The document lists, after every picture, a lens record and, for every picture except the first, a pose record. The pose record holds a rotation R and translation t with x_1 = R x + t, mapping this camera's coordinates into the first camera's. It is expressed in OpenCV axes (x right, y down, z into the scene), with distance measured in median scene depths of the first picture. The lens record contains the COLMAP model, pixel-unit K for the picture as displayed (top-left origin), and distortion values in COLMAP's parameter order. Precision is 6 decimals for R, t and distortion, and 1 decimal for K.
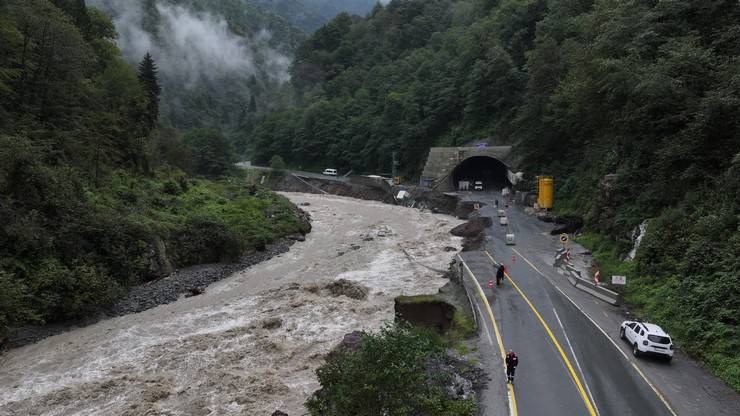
lens RADIAL K [[520.2, 0, 370.0], [0, 520.2, 208.0], [0, 0, 1]] dist [0.004596, 0.004600]
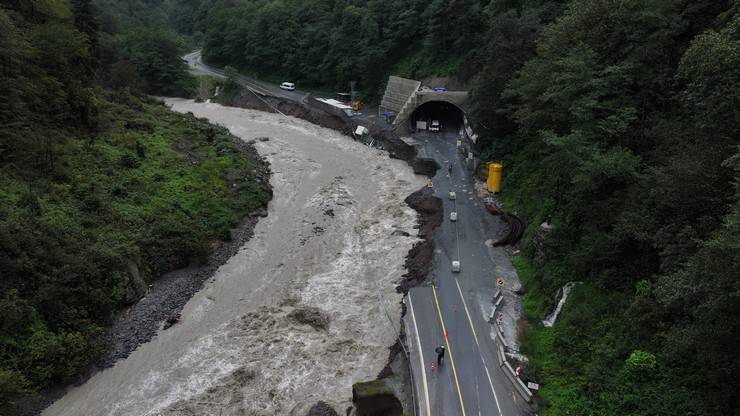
lens RADIAL K [[520.2, 0, 370.0], [0, 520.2, 208.0], [0, 0, 1]] dist [0.004596, 0.004600]
pose [[0.997063, -0.018483, 0.074321, 0.001649], [-0.002120, 0.963406, 0.268037, -0.149438], [-0.076555, -0.267408, 0.960538, -0.011834]]
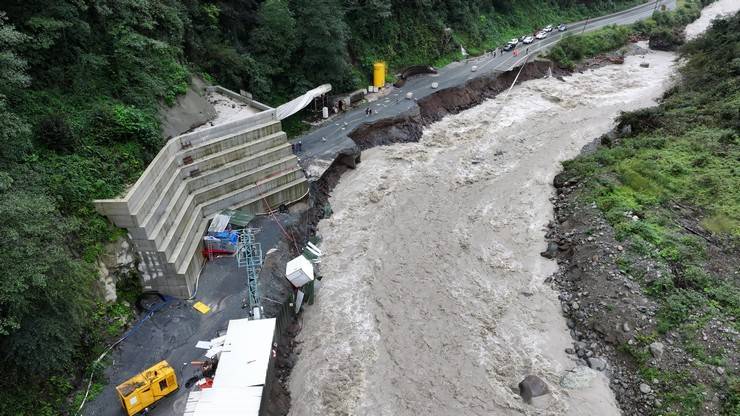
lens RADIAL K [[520.2, 0, 370.0], [0, 520.2, 208.0], [0, 0, 1]] dist [0.004596, 0.004600]
pose [[-0.884743, -0.236702, 0.401499, -0.139021], [0.046025, 0.812859, 0.580639, -0.301415], [-0.463801, 0.532196, -0.708277, 1.230820]]
